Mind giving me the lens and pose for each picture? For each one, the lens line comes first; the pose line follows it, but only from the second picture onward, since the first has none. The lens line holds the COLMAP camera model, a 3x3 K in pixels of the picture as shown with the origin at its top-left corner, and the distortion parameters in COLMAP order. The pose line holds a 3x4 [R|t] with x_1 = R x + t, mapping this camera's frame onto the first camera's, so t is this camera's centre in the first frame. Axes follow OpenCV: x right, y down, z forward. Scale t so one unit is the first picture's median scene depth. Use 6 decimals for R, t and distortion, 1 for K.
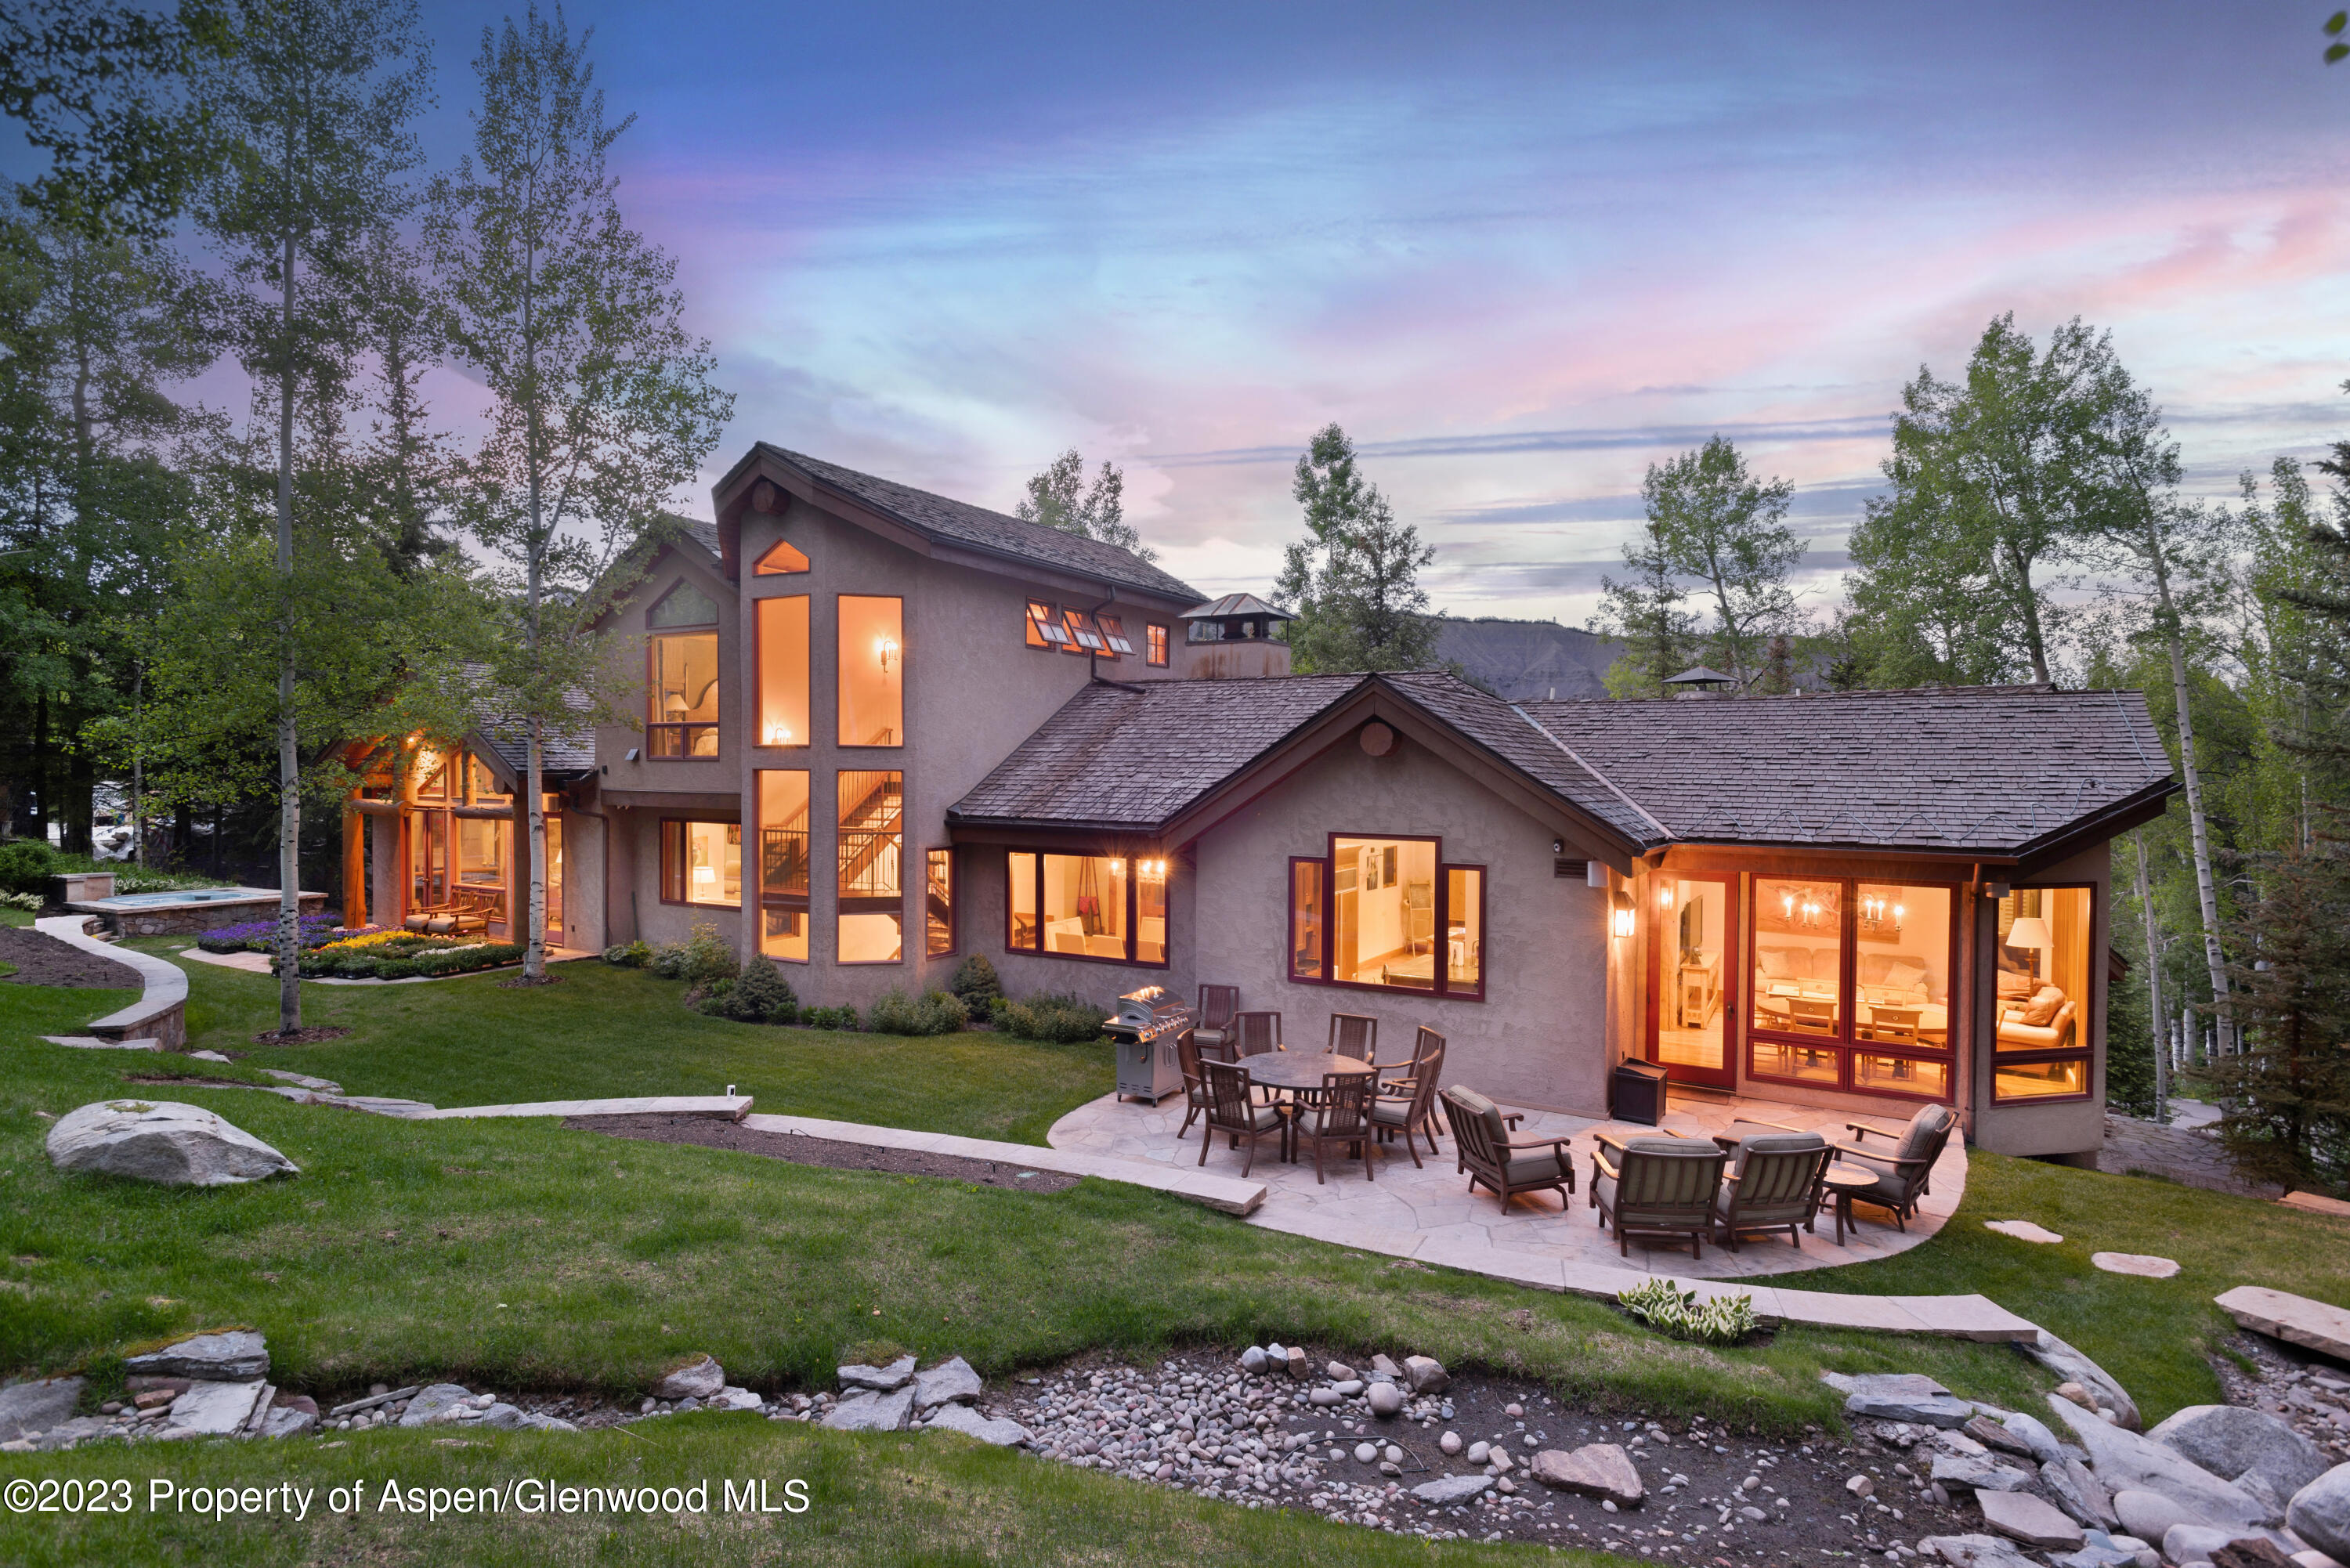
lens RADIAL K [[1334.7, 0, 1175.0], [0, 1334.7, 784.0], [0, 0, 1]] dist [0.015884, -0.000059]
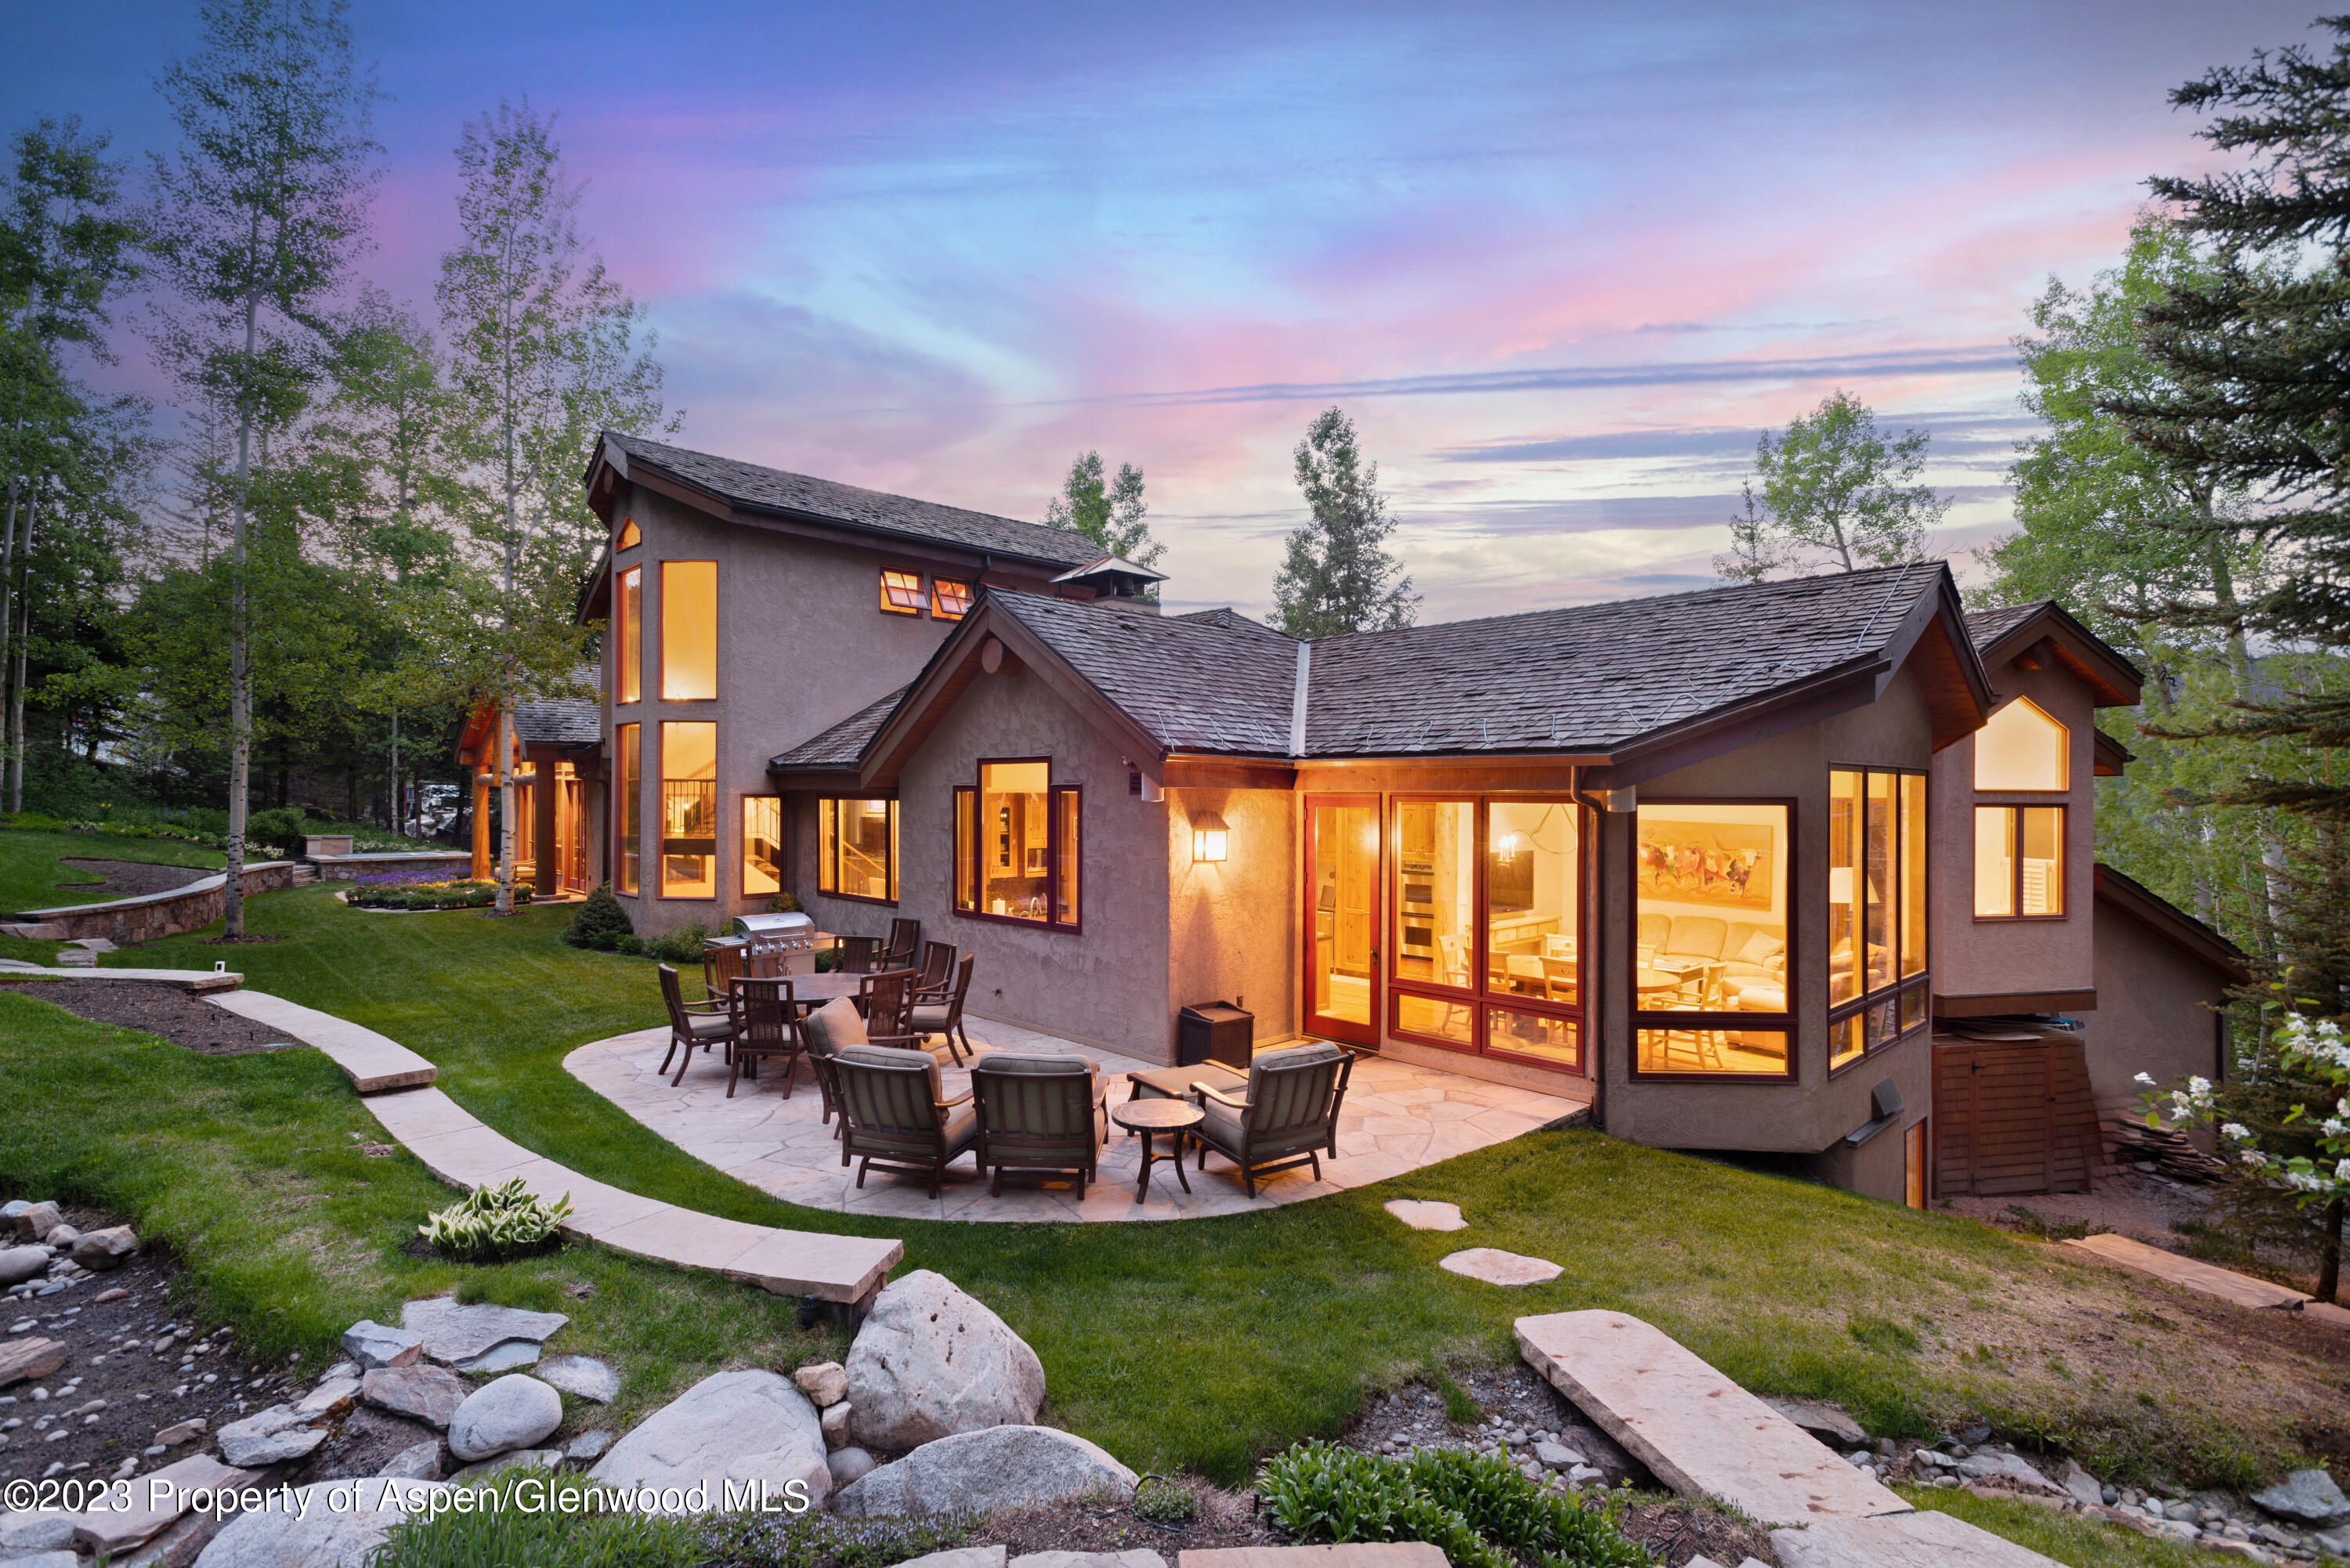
lens RADIAL K [[1186.1, 0, 1175.0], [0, 1186.1, 784.0], [0, 0, 1]] dist [0.016308, -0.000683]
pose [[0.953216, -0.006406, -0.302221, 0.504053], [-0.003263, 0.999499, -0.031479, 0.079412], [0.302272, 0.030993, 0.952718, 0.221629]]
